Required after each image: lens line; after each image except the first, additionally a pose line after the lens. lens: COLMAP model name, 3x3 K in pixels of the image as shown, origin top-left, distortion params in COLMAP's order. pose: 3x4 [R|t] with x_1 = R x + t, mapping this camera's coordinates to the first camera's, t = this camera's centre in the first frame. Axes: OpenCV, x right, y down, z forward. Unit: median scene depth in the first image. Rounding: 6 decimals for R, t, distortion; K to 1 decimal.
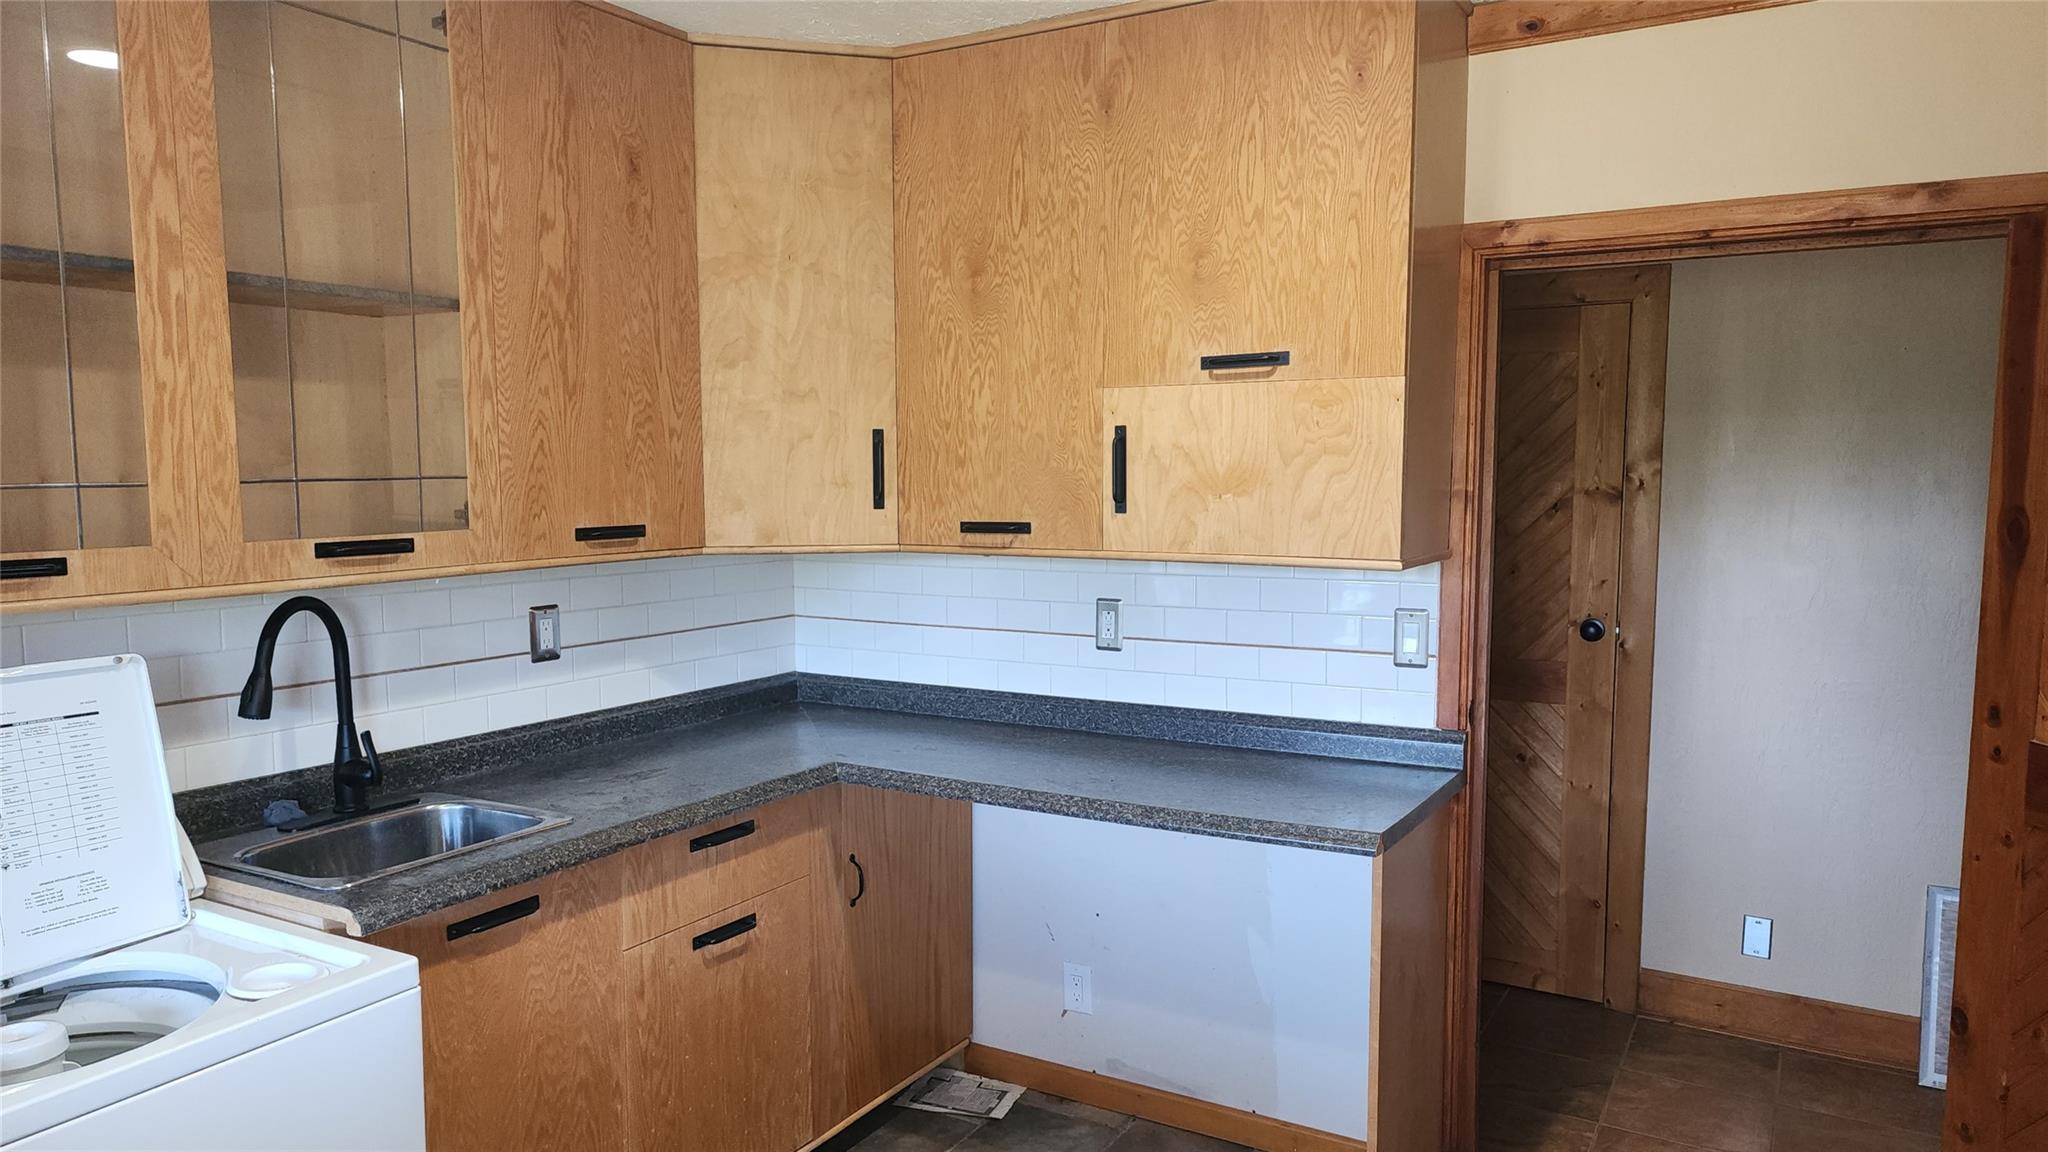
lens RADIAL K [[1378.6, 0, 1032.4], [0, 1378.6, 600.8], [0, 0, 1]] dist [0.124092, -0.118798]
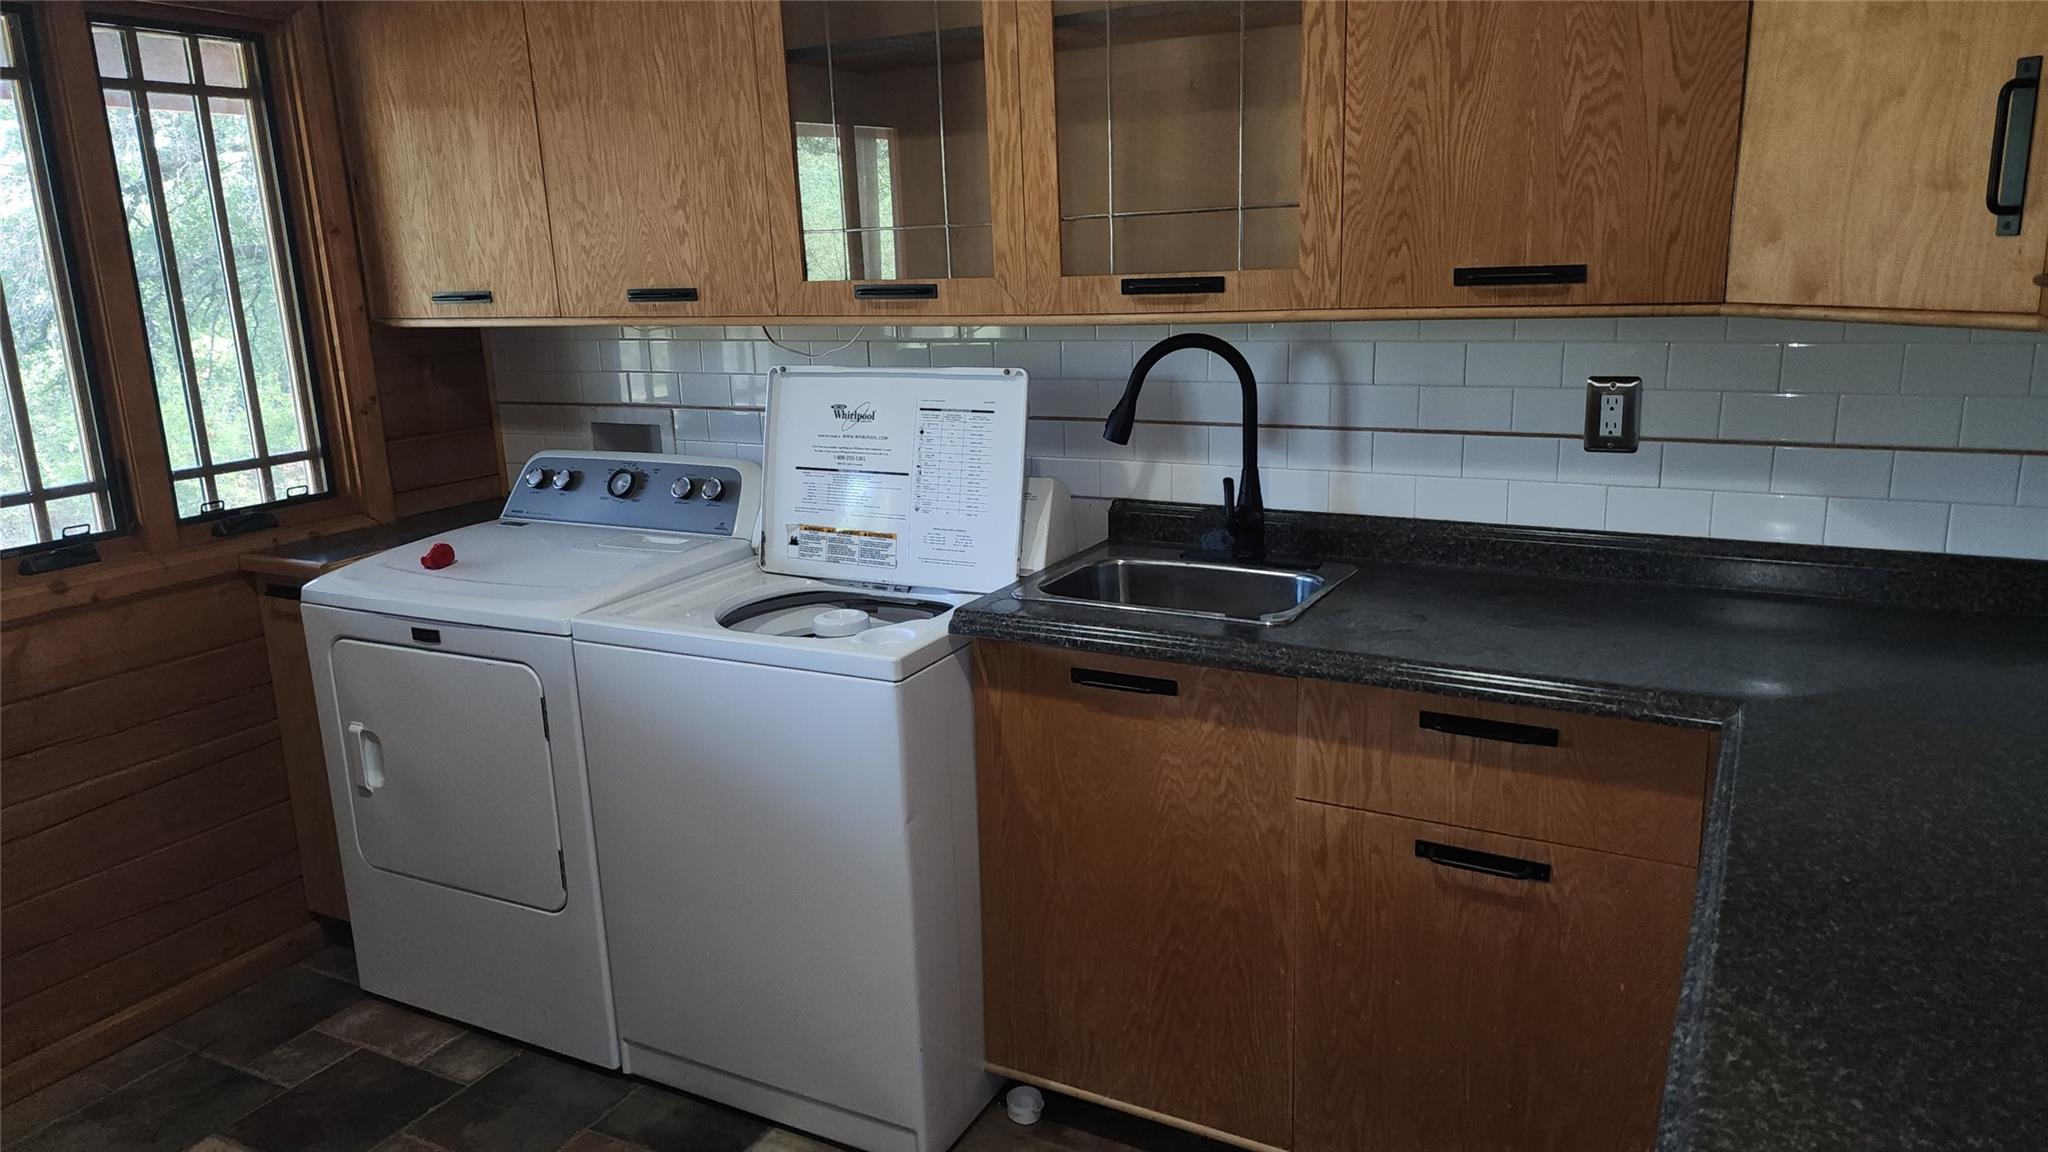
lens RADIAL K [[1386.2, 0, 1021.1], [0, 1386.2, 565.9], [0, 0, 1]] dist [0.091576, -0.085875]
pose [[0.012920, 0.224007, -0.974502, 0.487294], [-0.067284, 0.972569, 0.222671, -0.054073], [0.997650, 0.062692, 0.027637, 0.842829]]
